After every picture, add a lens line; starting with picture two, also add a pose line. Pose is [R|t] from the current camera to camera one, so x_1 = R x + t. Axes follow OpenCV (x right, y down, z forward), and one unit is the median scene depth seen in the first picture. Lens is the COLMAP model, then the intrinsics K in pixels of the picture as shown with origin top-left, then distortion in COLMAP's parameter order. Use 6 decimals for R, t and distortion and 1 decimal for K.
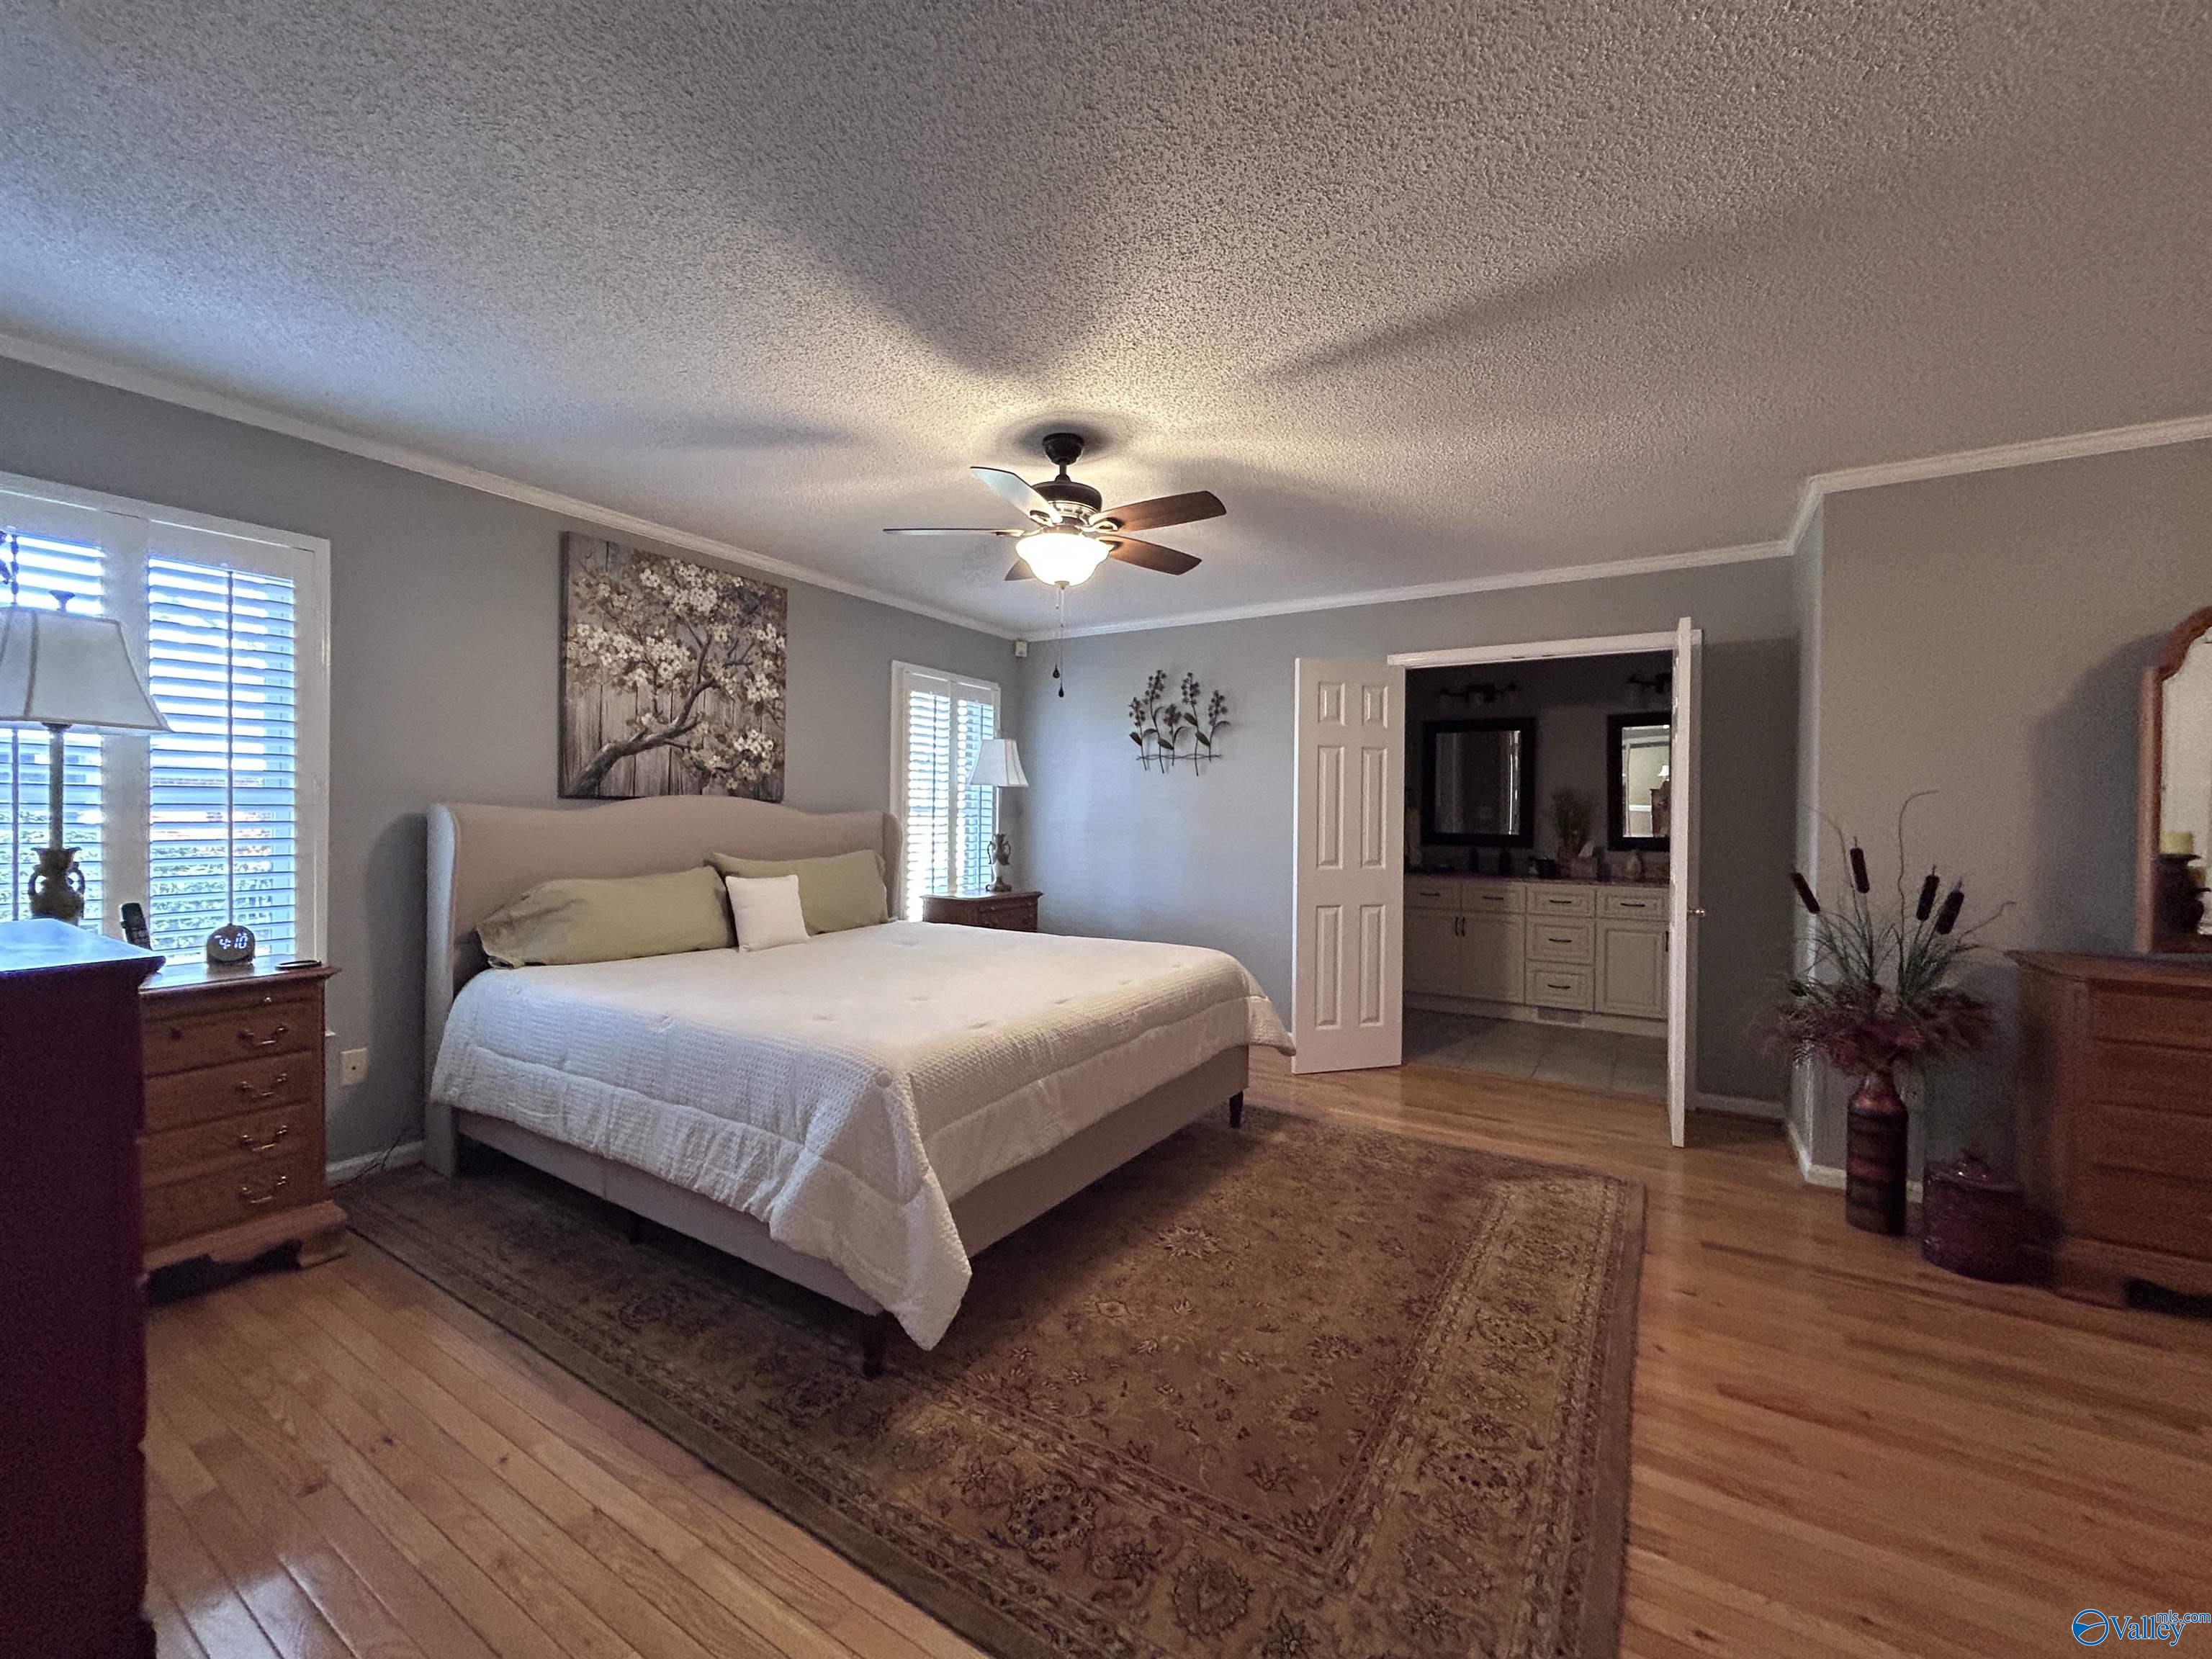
lens RADIAL K [[897.5, 0, 1107.0], [0, 897.5, 822.7], [0, 0, 1]] dist [0.000758, -0.000073]
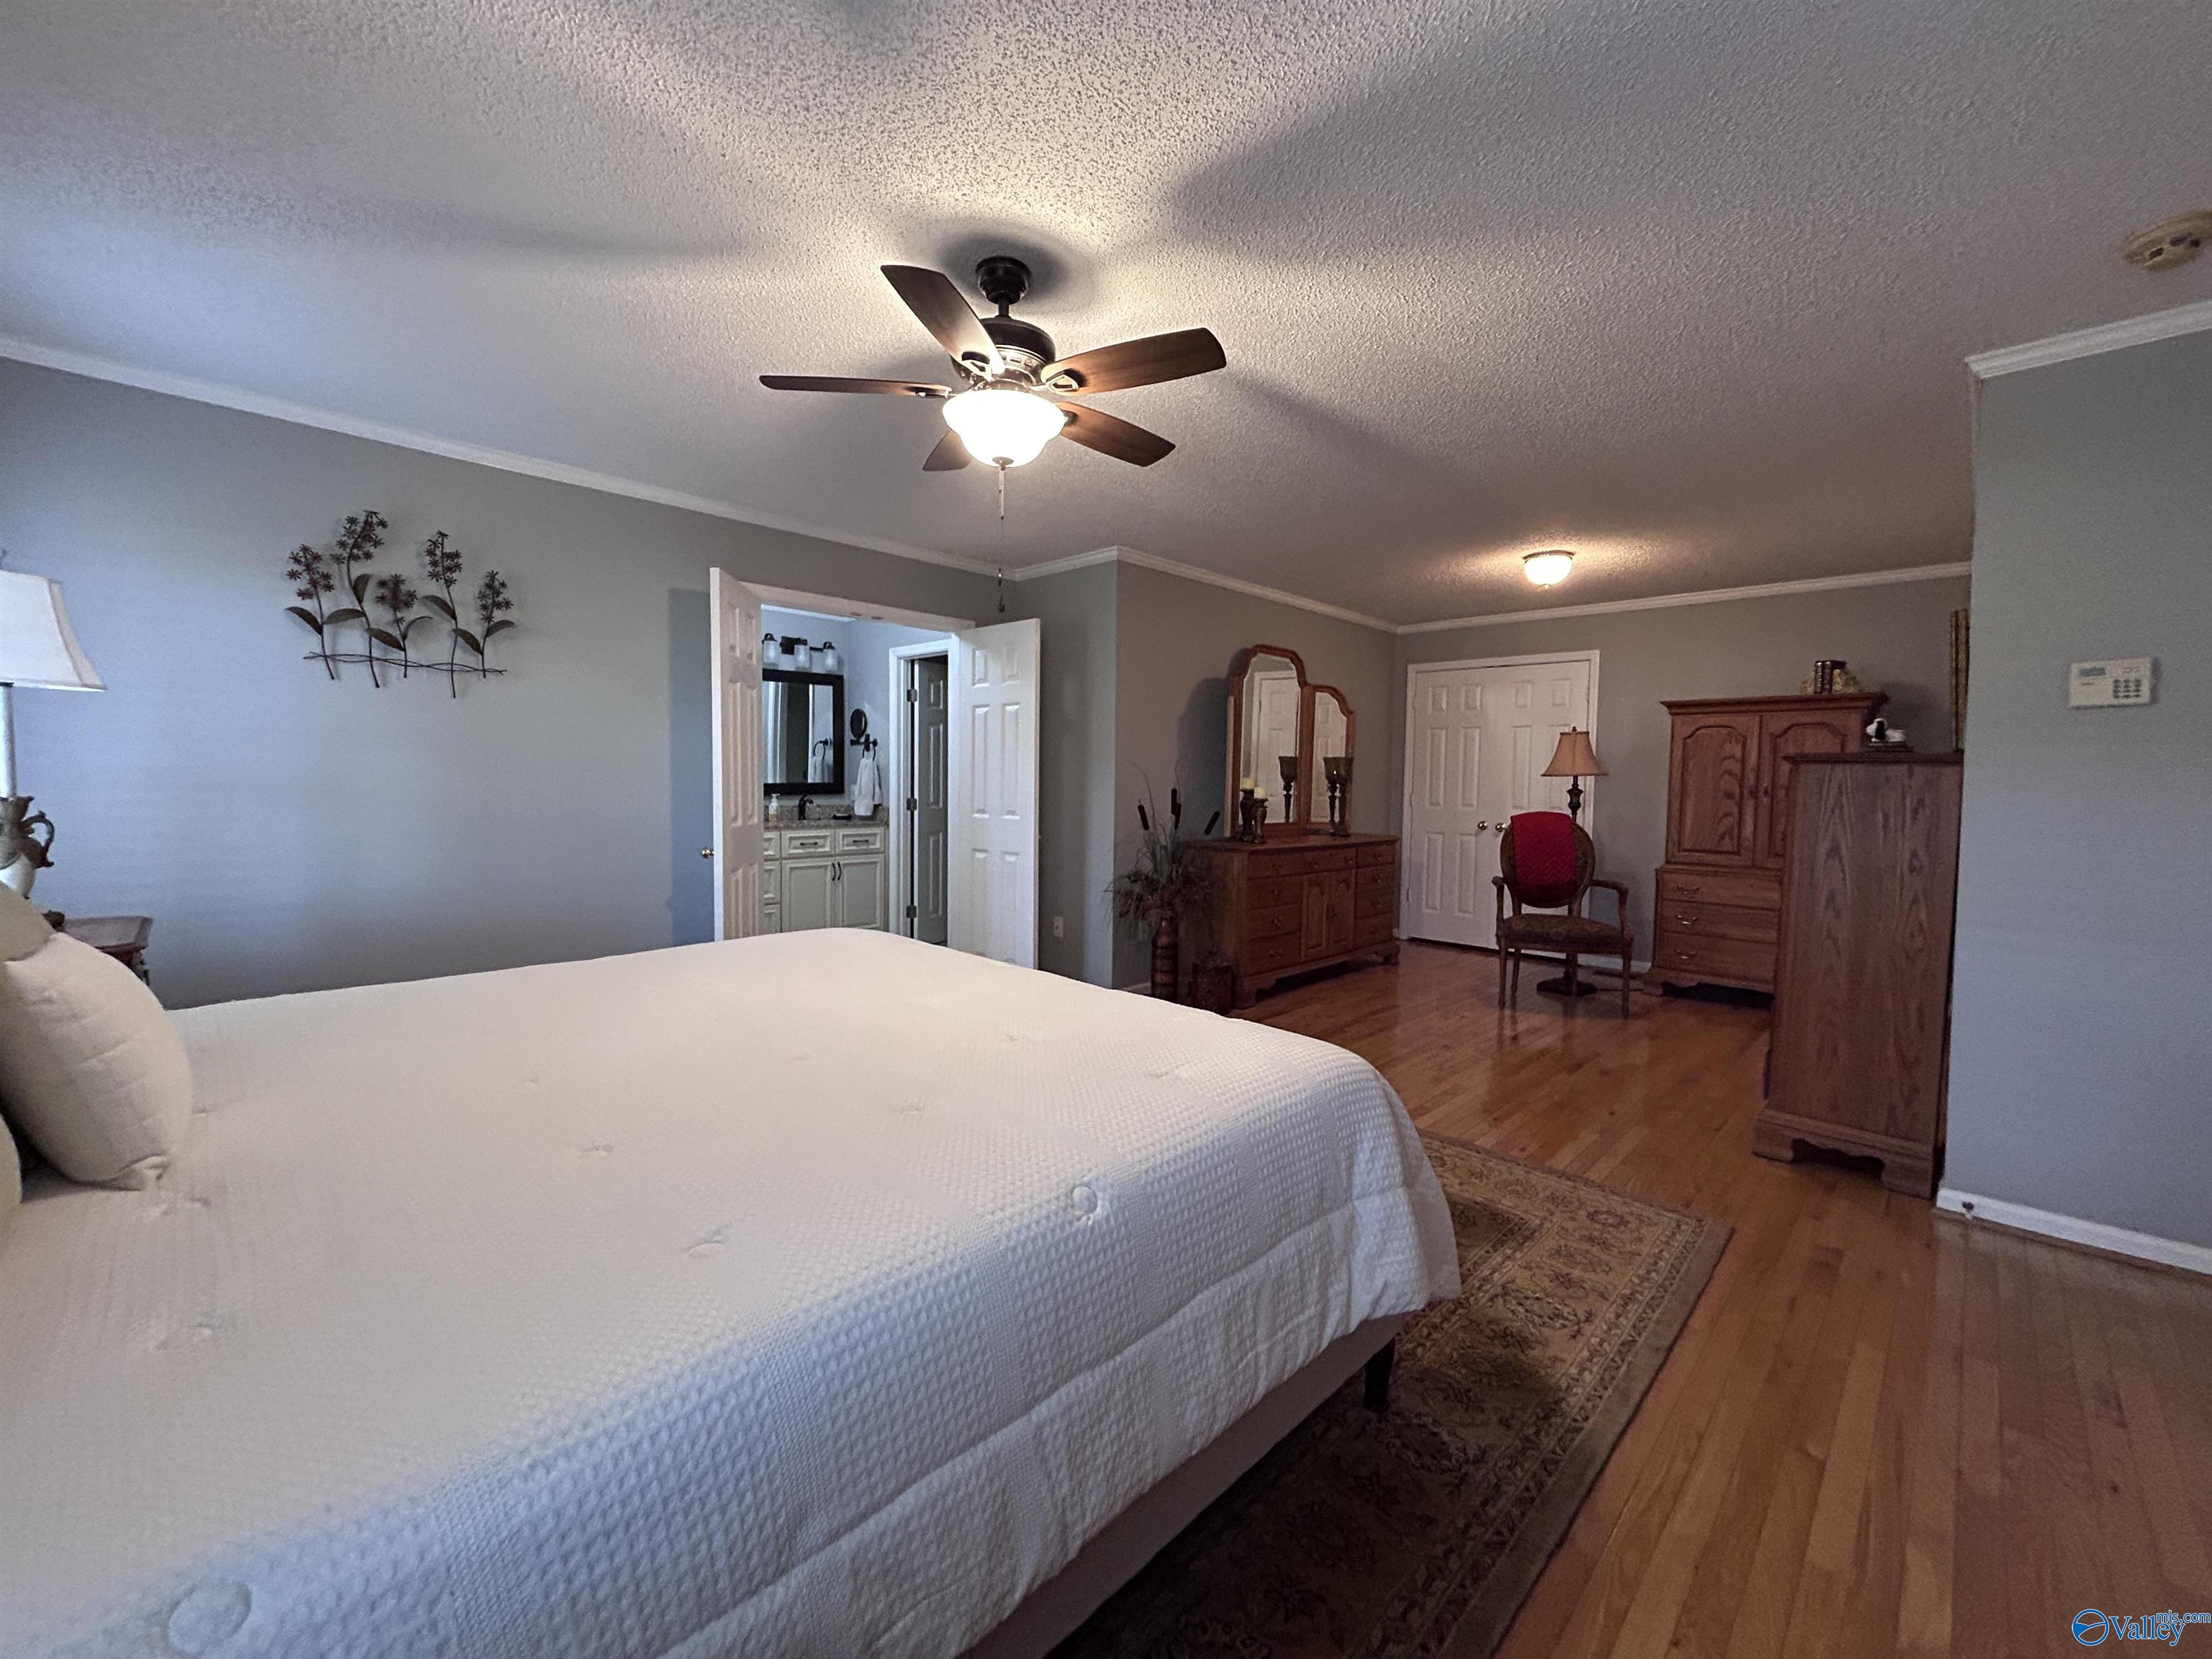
lens RADIAL K [[897.5, 0, 1103.1], [0, 897.5, 819.9], [0, 0, 1]] dist [0.000758, -0.000073]
pose [[0.212102, -0.053073, 0.975805, -0.425789], [-0.004810, 0.998455, 0.055350, -0.002769], [-0.977236, -0.016433, 0.211519, 0.402344]]
